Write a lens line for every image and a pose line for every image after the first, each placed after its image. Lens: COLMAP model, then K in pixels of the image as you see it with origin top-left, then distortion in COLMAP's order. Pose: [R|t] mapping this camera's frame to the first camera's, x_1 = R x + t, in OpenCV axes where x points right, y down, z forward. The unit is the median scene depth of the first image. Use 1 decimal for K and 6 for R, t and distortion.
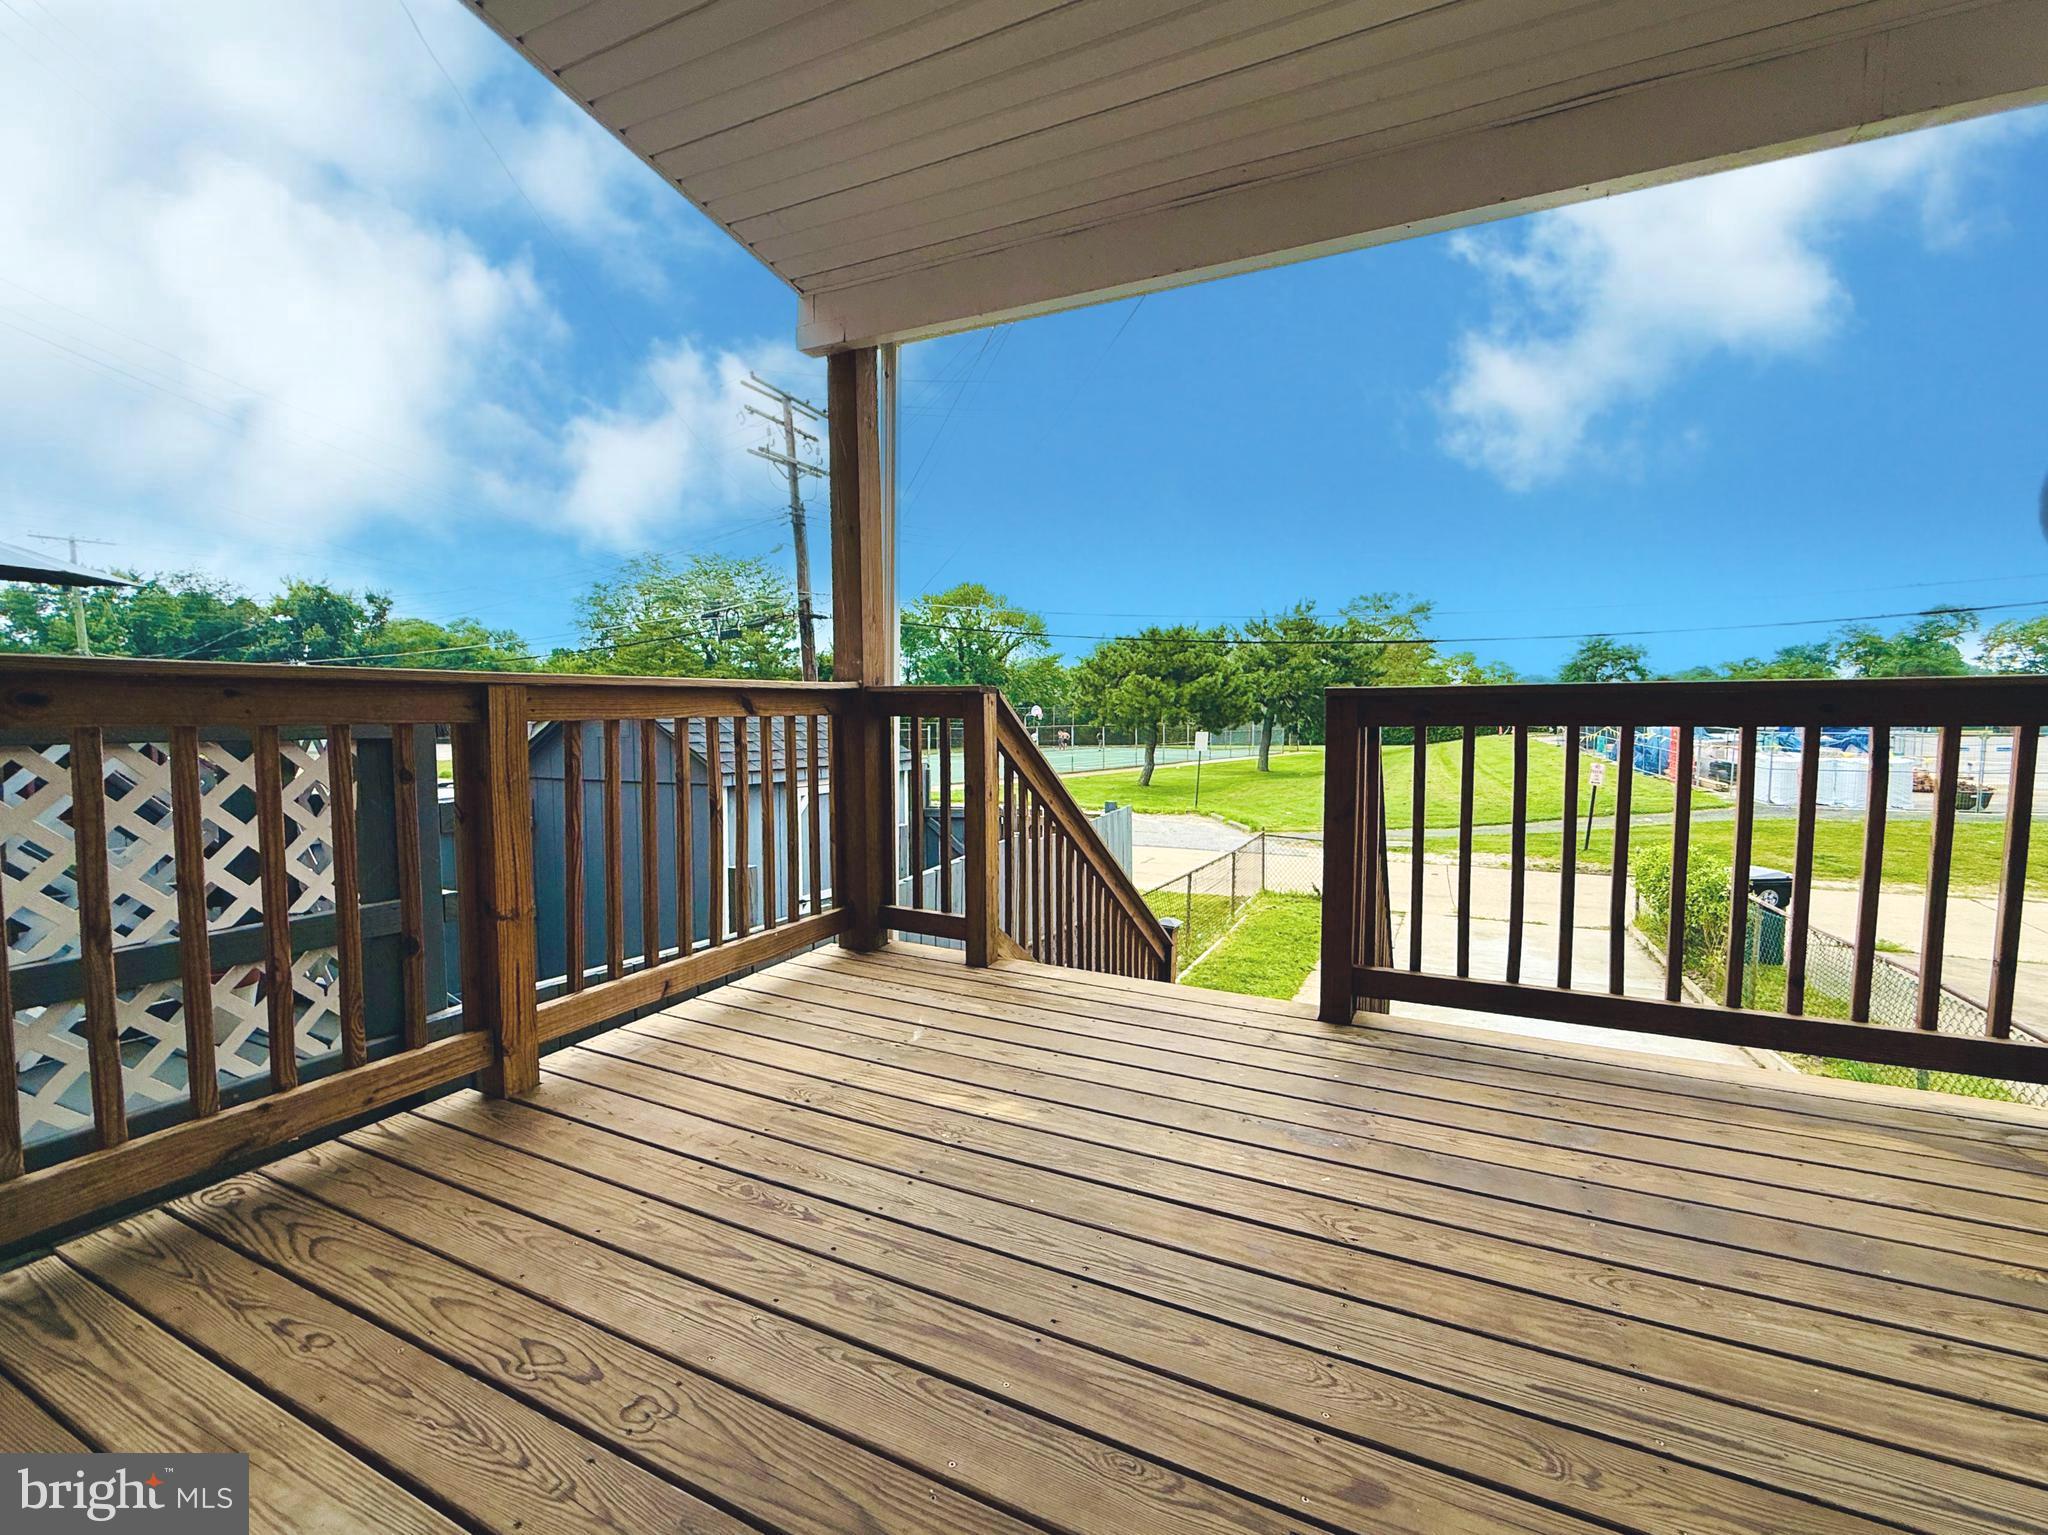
lens RADIAL K [[904.1, 0, 1006.7], [0, 904.1, 769.5], [0, 0, 1]] dist [0.007952, 0.000208]
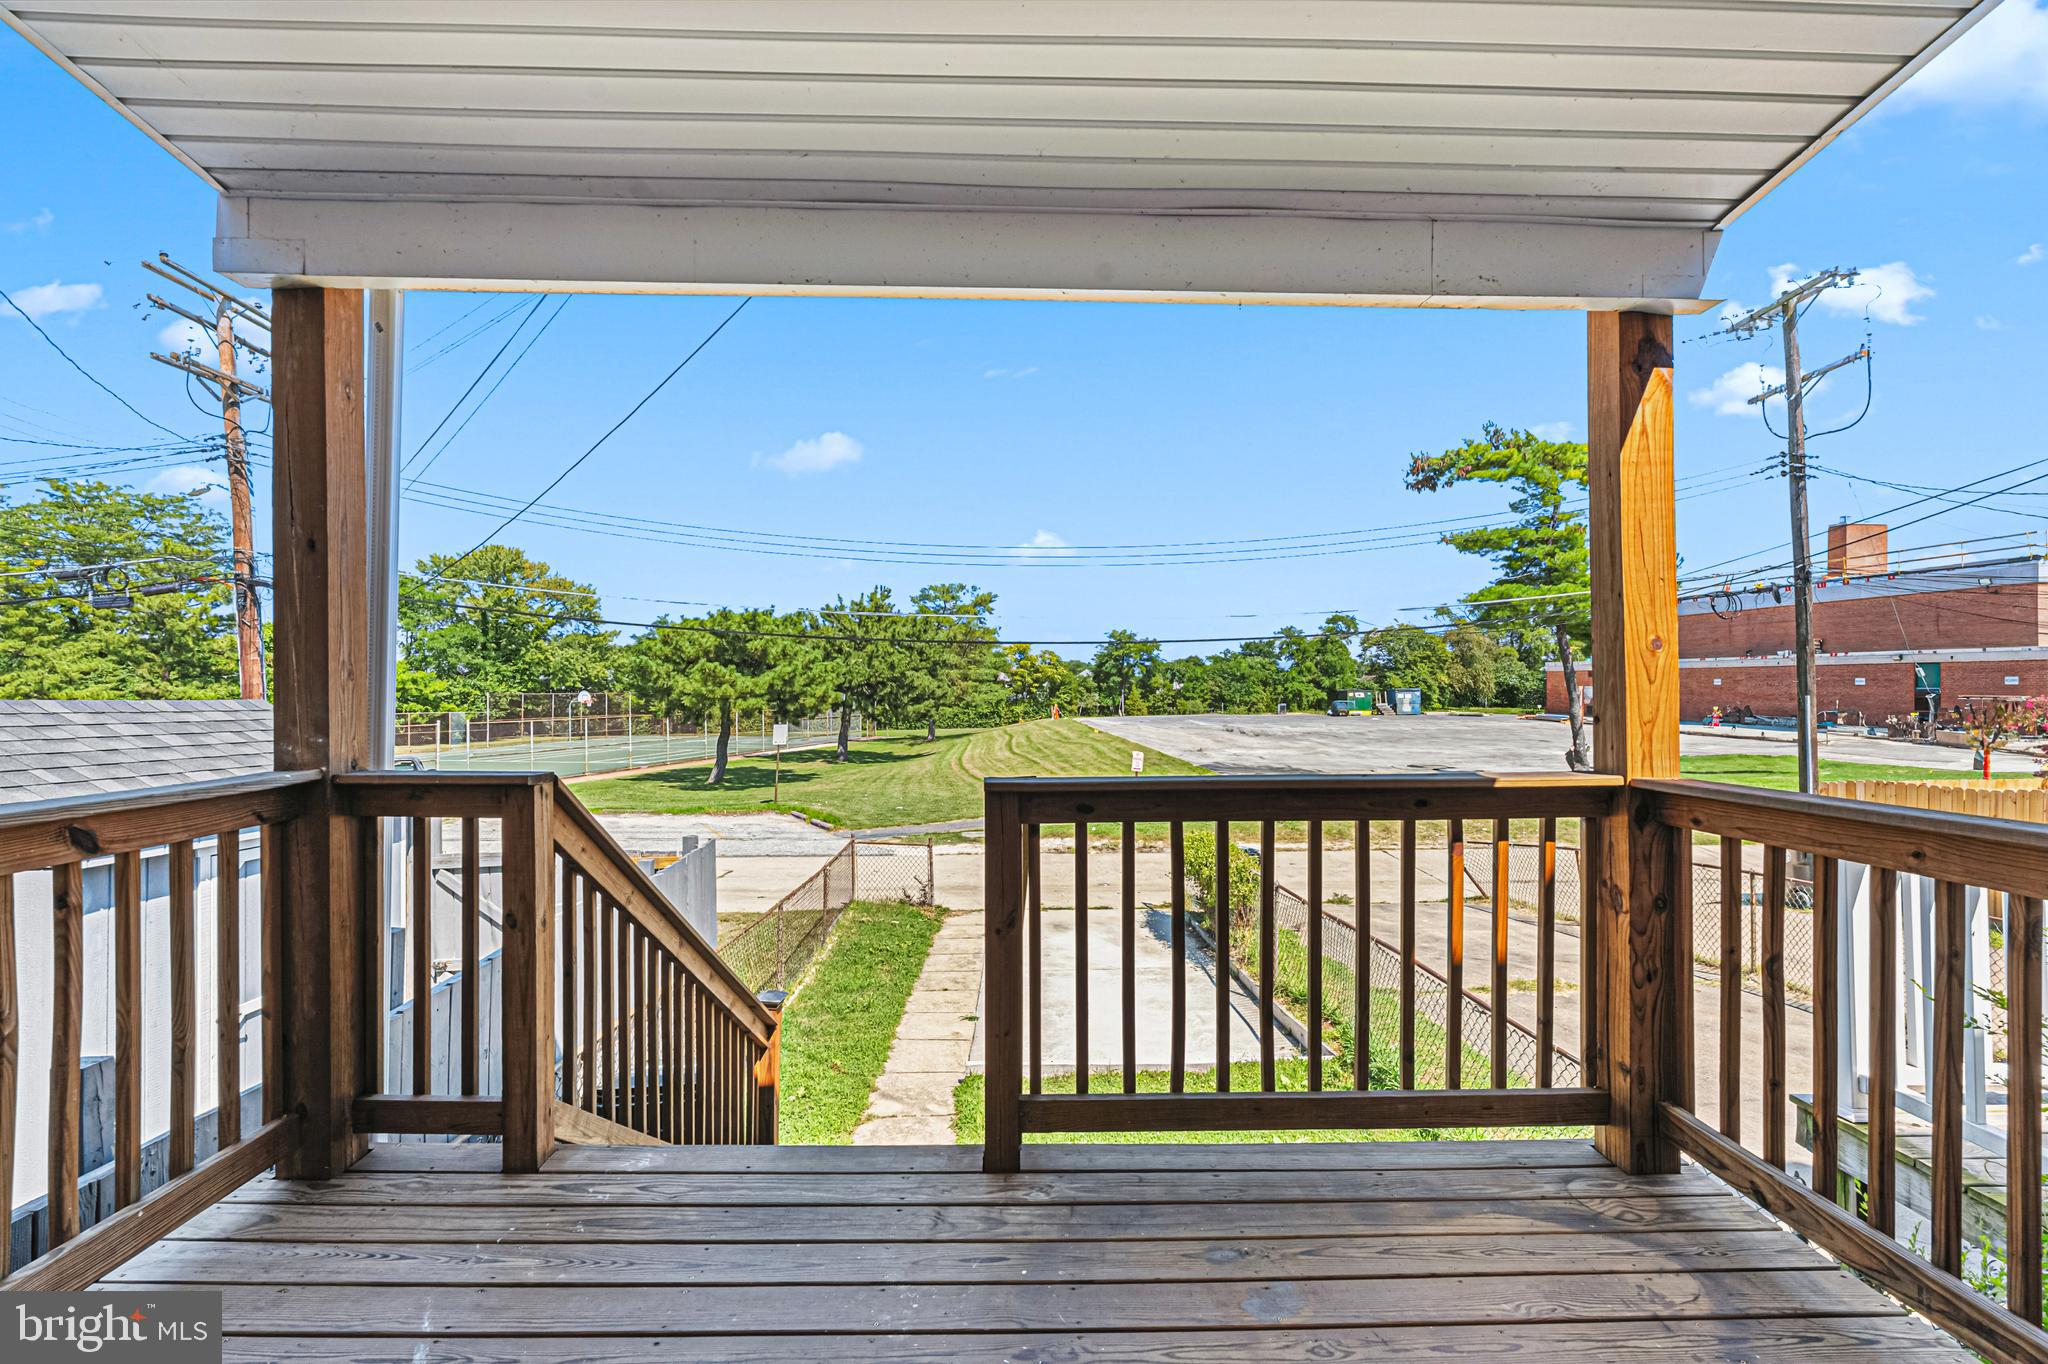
lens RADIAL K [[933.6, 0, 1032.9], [0, 933.6, 679.7], [0, 0, 1]] dist [-0.001198, 0.001438]
pose [[0.886049, 0.002462, 0.463585, -0.016150], [0.033945, 0.996957, -0.070172, -0.093099], [-0.462347, 0.077912, 0.883269, 0.135305]]
